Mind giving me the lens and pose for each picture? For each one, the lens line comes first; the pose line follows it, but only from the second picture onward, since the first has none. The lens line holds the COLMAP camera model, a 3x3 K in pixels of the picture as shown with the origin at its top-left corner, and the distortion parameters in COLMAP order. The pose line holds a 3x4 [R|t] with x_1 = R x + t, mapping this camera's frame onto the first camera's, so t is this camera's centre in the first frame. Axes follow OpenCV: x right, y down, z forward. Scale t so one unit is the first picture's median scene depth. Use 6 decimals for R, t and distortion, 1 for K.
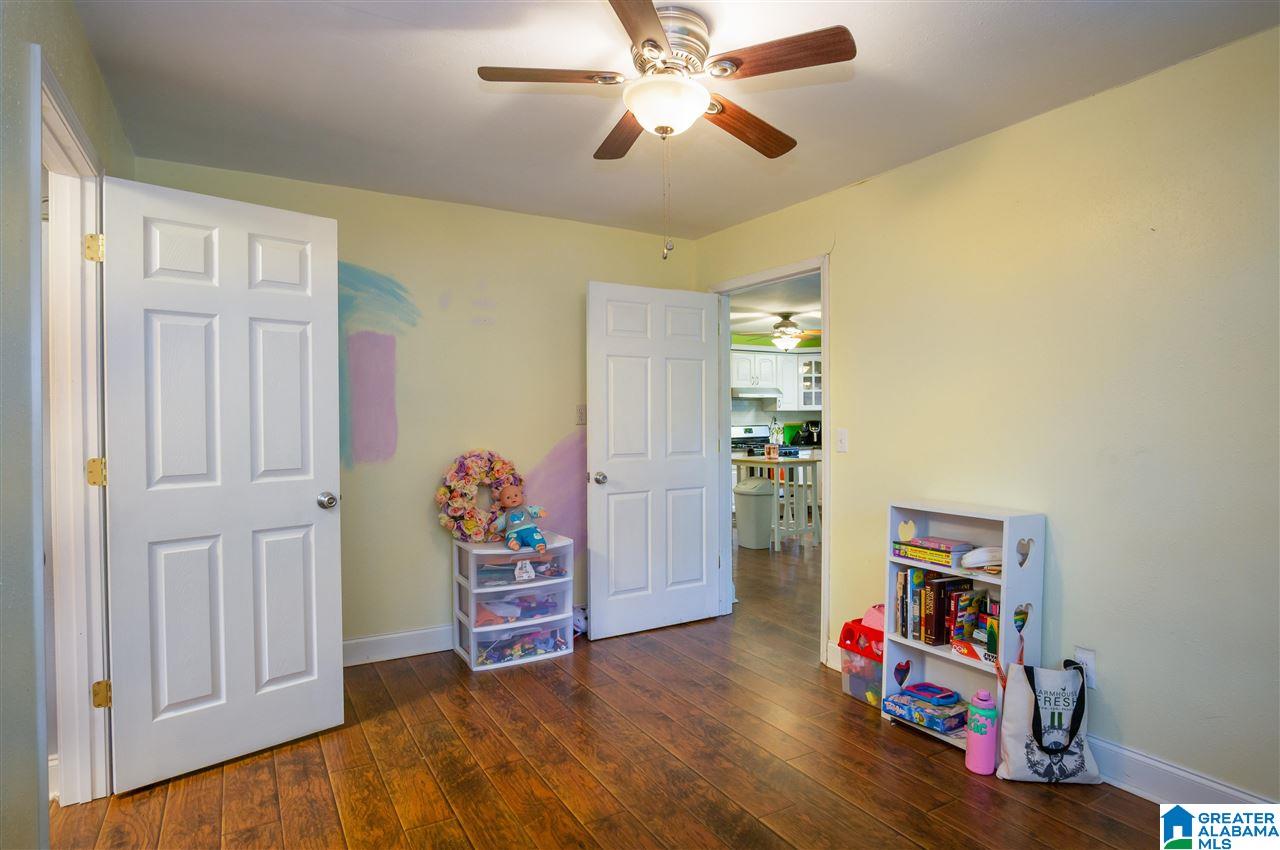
lens RADIAL K [[683.9, 0, 640.0], [0, 683.9, 425.0], [0, 0, 1]] dist [-0.027916, 0.000348]
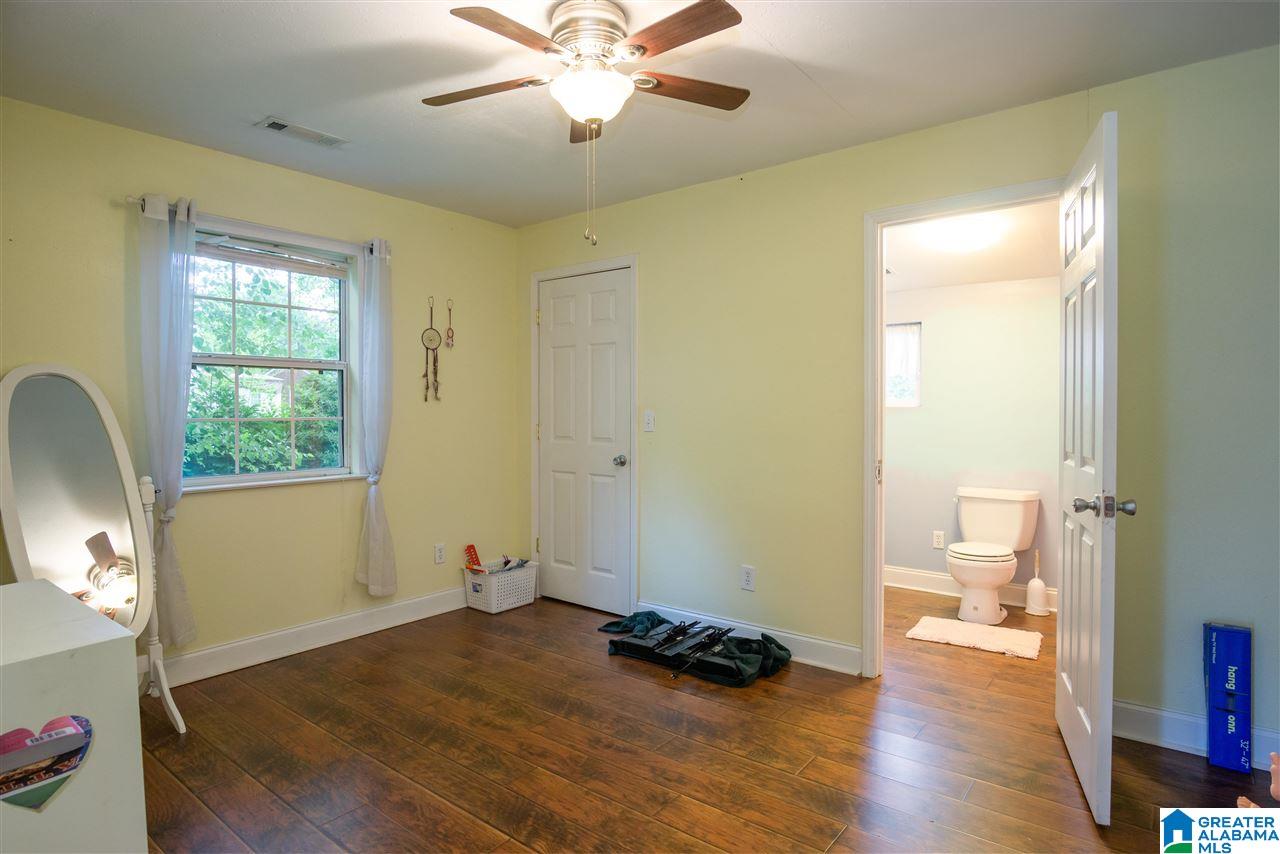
lens RADIAL K [[683.9, 0, 640.0], [0, 683.9, 427.0], [0, 0, 1]] dist [-0.027916, 0.000348]
pose [[-0.929989, 0.010141, -0.367449, 0.342336], [-0.001199, 0.999530, 0.030621, 0.003592], [0.367586, 0.028918, -0.929540, 1.901318]]
